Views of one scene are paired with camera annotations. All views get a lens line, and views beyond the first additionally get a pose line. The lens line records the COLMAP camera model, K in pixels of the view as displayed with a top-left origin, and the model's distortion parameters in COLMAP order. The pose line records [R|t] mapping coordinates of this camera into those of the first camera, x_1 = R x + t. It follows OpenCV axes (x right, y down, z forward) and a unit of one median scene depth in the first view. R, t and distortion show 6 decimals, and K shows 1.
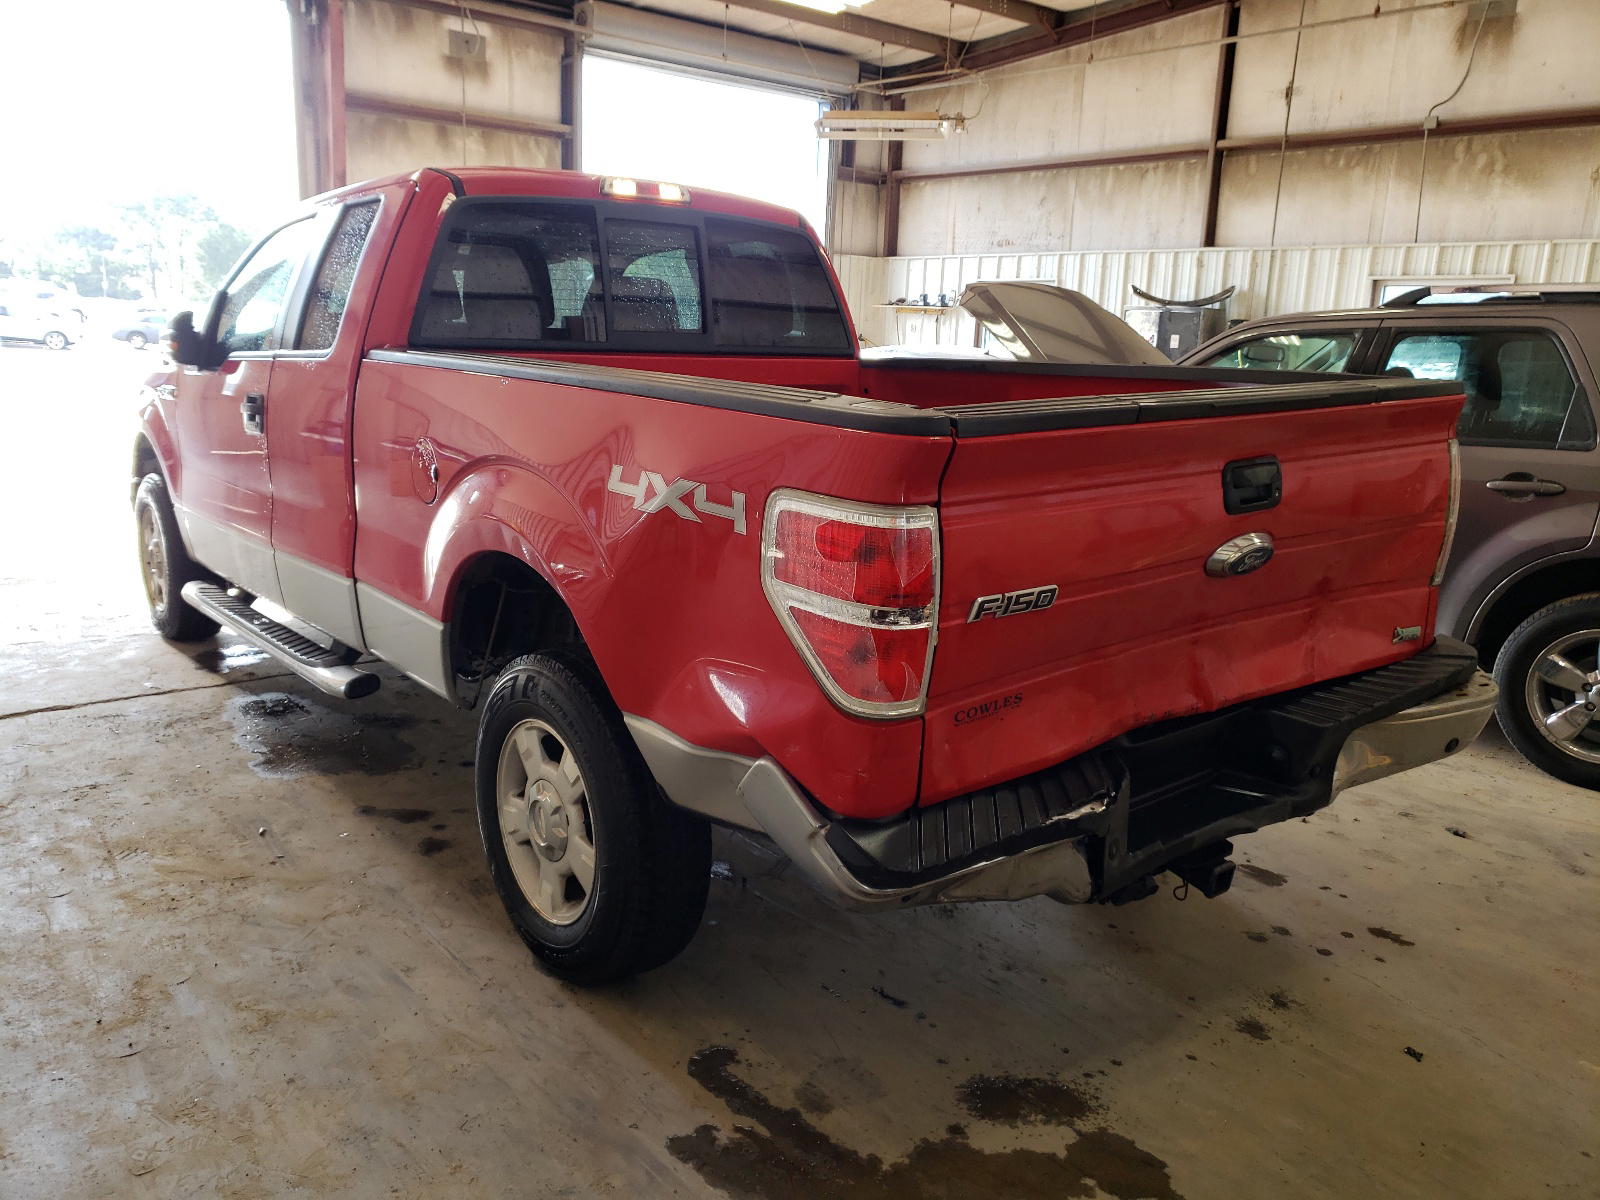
lens RADIAL K [[1234.9, 0, 800.0], [0, 1234.9, 600.0], [0, 0, 1]] dist [0.009101, 0.000392]
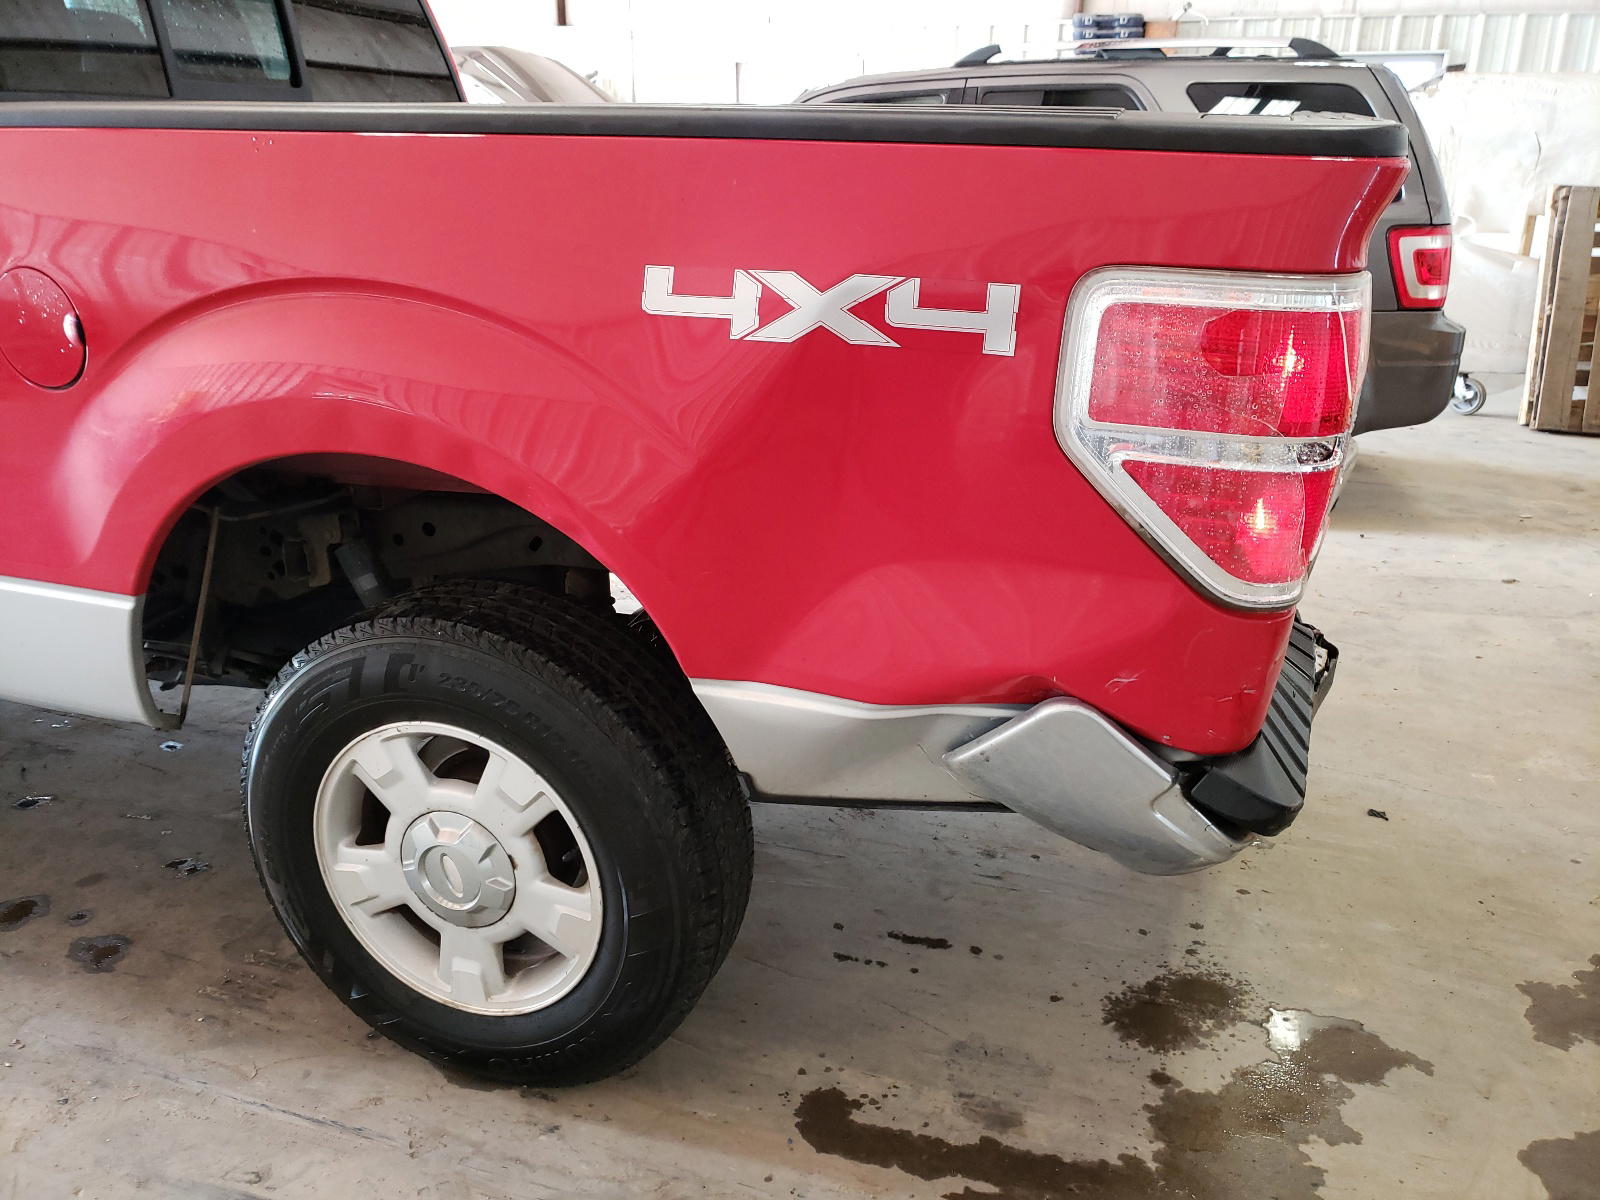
lens RADIAL K [[1234.9, 0, 800.0], [0, 1234.9, 600.0], [0, 0, 1]] dist [0.009101, 0.000392]
pose [[0.844849, -0.210717, 0.491760, -0.367368], [0.137948, 0.973889, 0.180309, -0.048021], [-0.516914, -0.084497, 0.851857, 0.421048]]
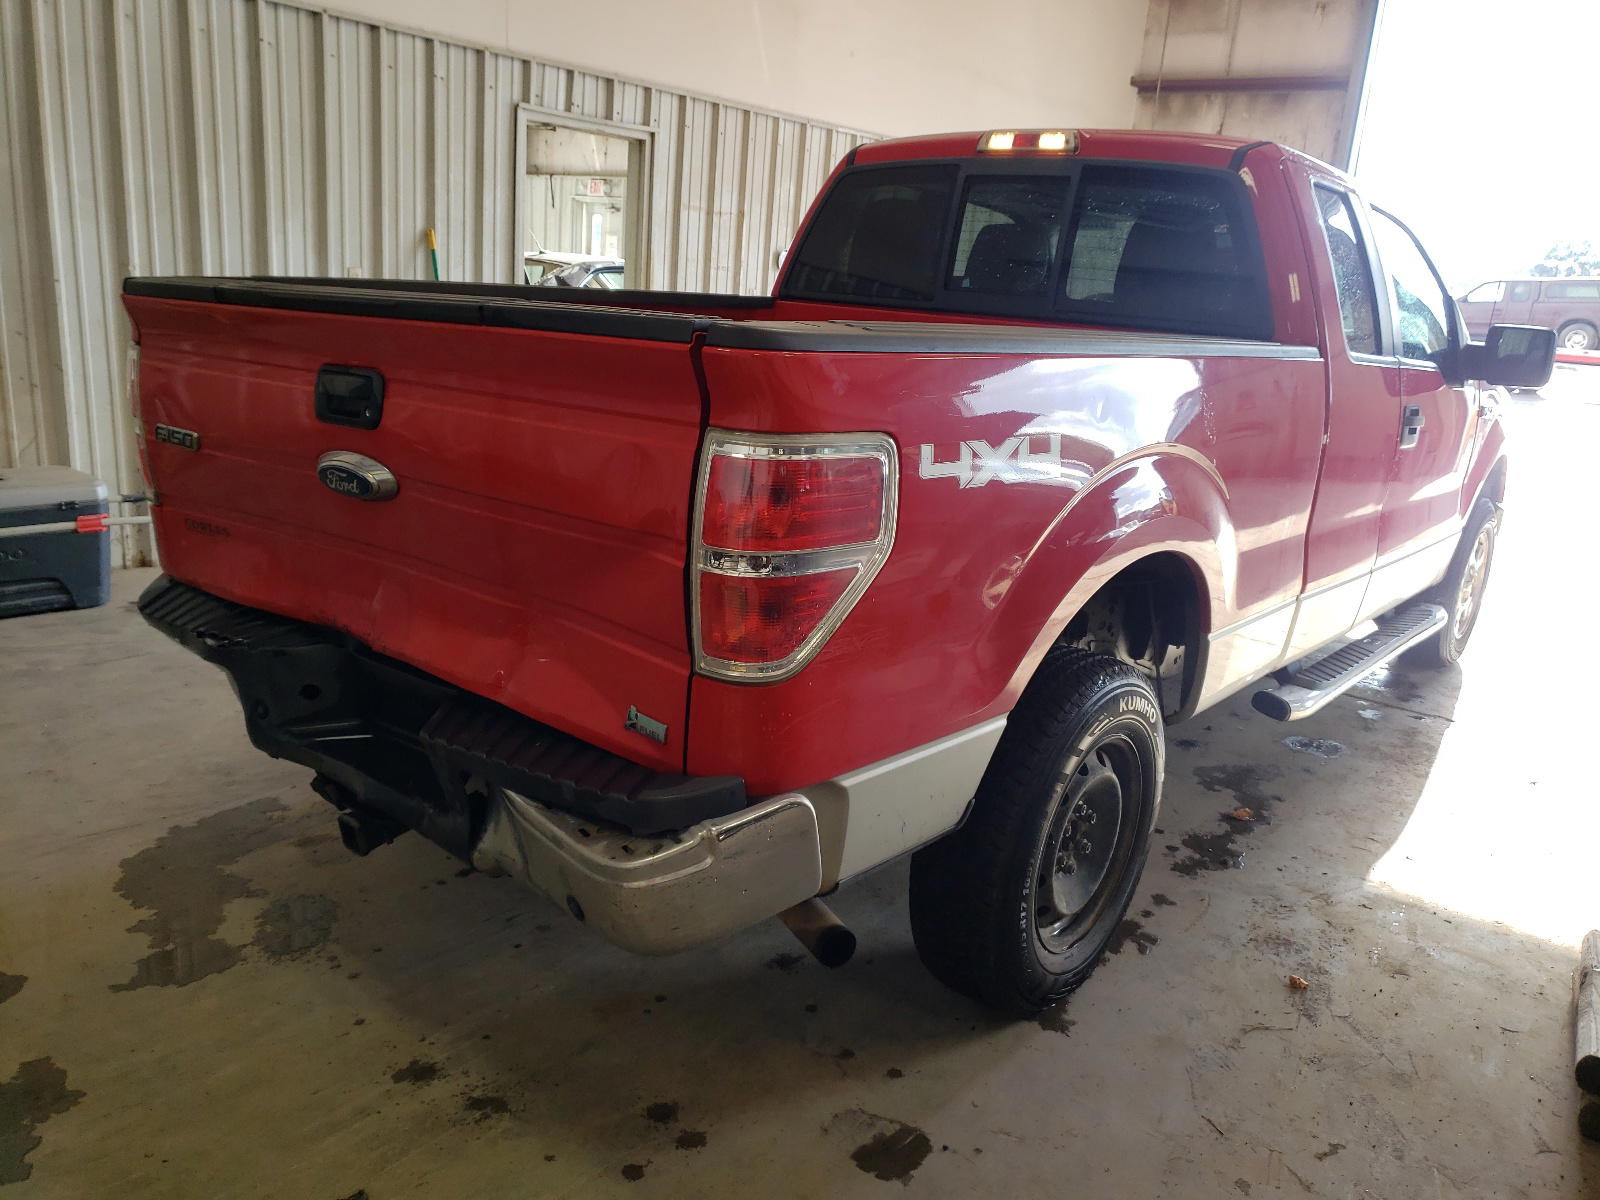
lens RADIAL K [[1277.9, 0, 800.0], [0, 1277.9, 600.0], [0, 0, 1]] dist [0.018202, -0.002389]
pose [[0.208186, 0.222096, -0.952540, 1.249351], [-0.268567, 0.949426, 0.162673, -0.175983], [0.940495, 0.221954, 0.257304, 1.012693]]
